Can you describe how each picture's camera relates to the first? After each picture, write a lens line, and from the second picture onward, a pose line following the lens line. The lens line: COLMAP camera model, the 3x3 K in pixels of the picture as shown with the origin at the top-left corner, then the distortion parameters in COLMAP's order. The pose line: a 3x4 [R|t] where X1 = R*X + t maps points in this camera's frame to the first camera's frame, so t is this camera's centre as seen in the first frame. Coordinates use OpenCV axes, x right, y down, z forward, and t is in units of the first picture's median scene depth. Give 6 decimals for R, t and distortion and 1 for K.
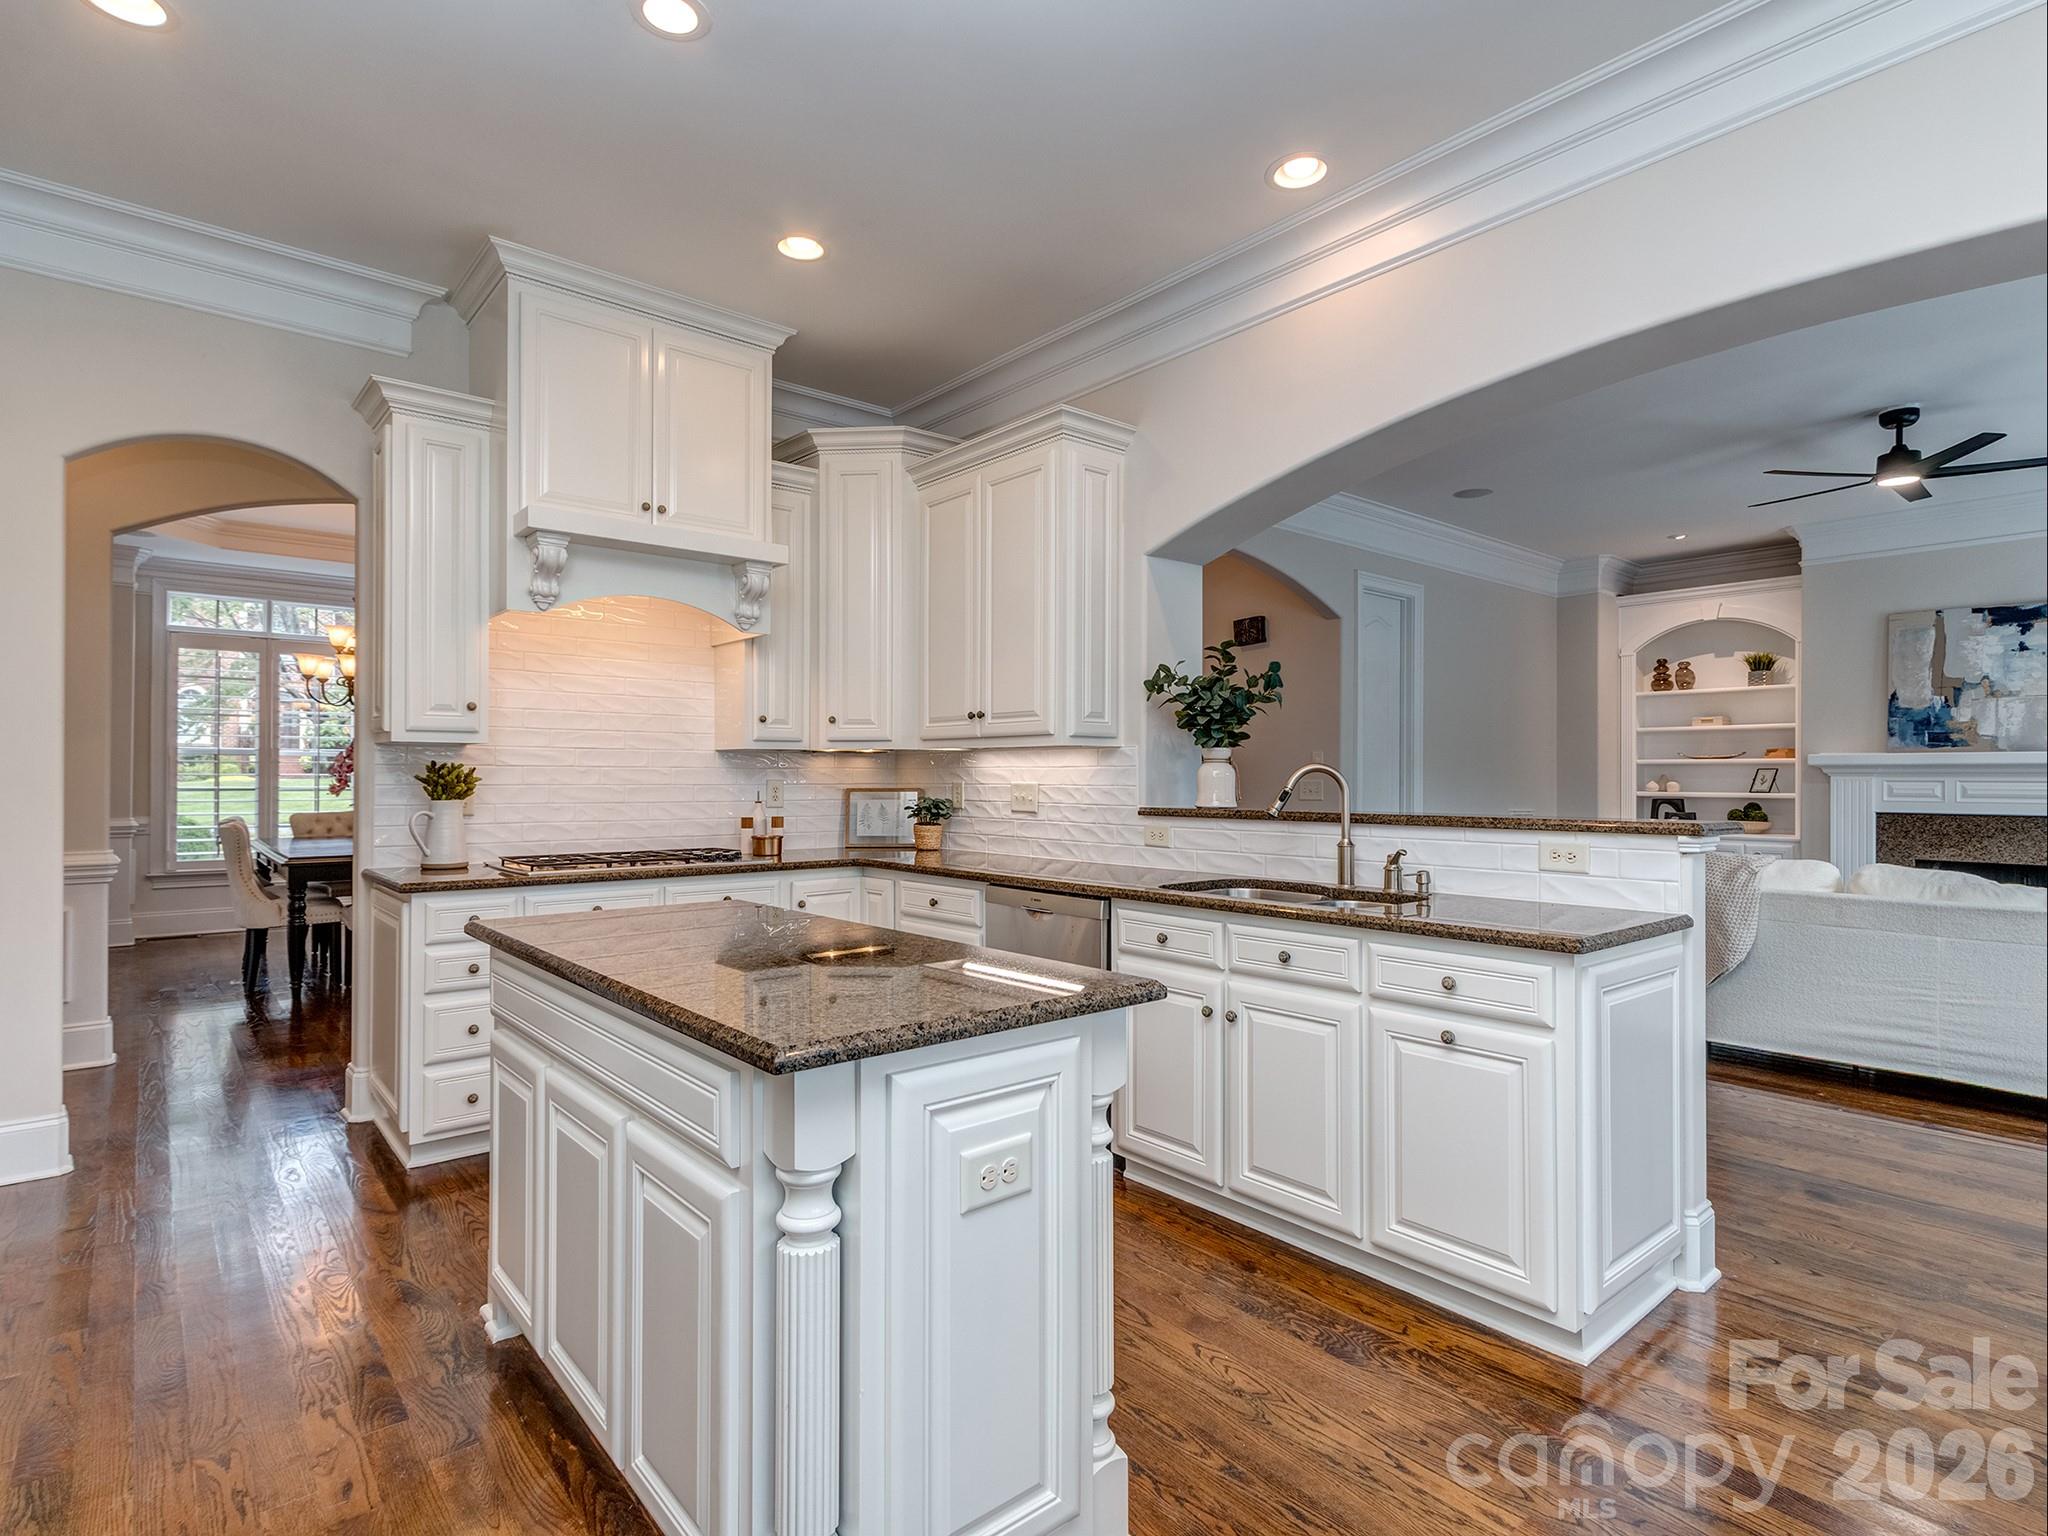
lens RADIAL K [[1051.6, 0, 1017.3], [0, 1051.6, 770.6], [0, 0, 1]] dist [-0.000582, -0.002632]
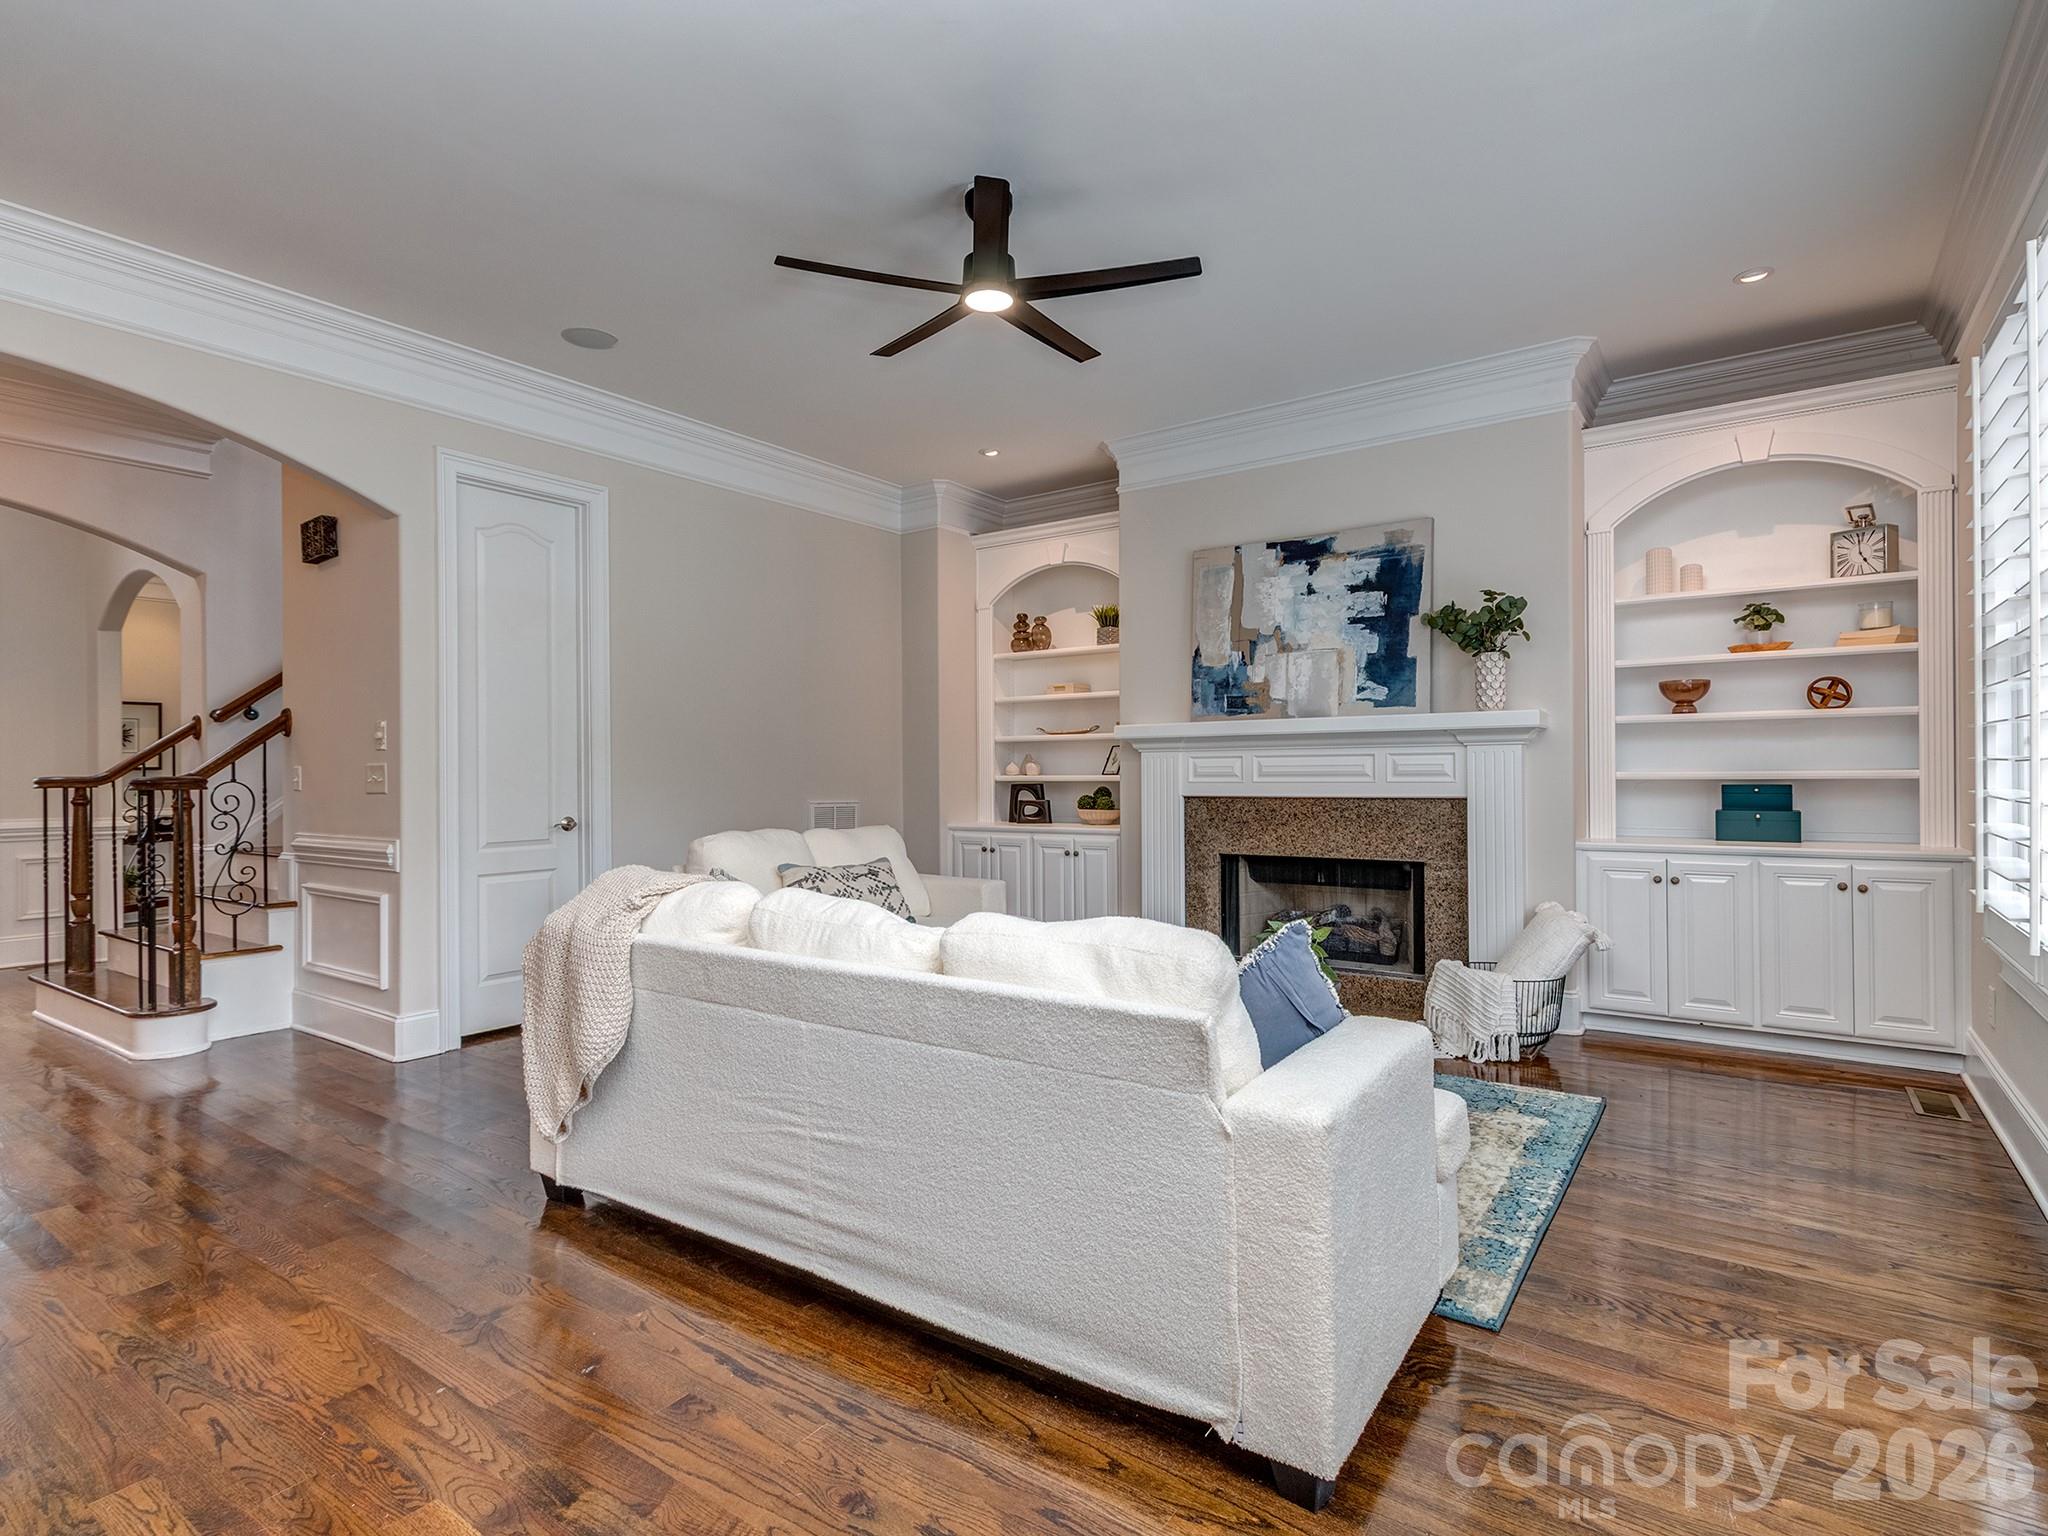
lens RADIAL K [[1051.6, 0, 1044.0], [0, 1051.6, 777.7], [0, 0, 1]] dist [-0.000582, -0.002632]
pose [[0.962389, -0.014872, 0.271269, 0.504848], [0.011426, 0.999833, 0.014276, 0.012933], [-0.271436, -0.010639, 0.962398, 0.253293]]
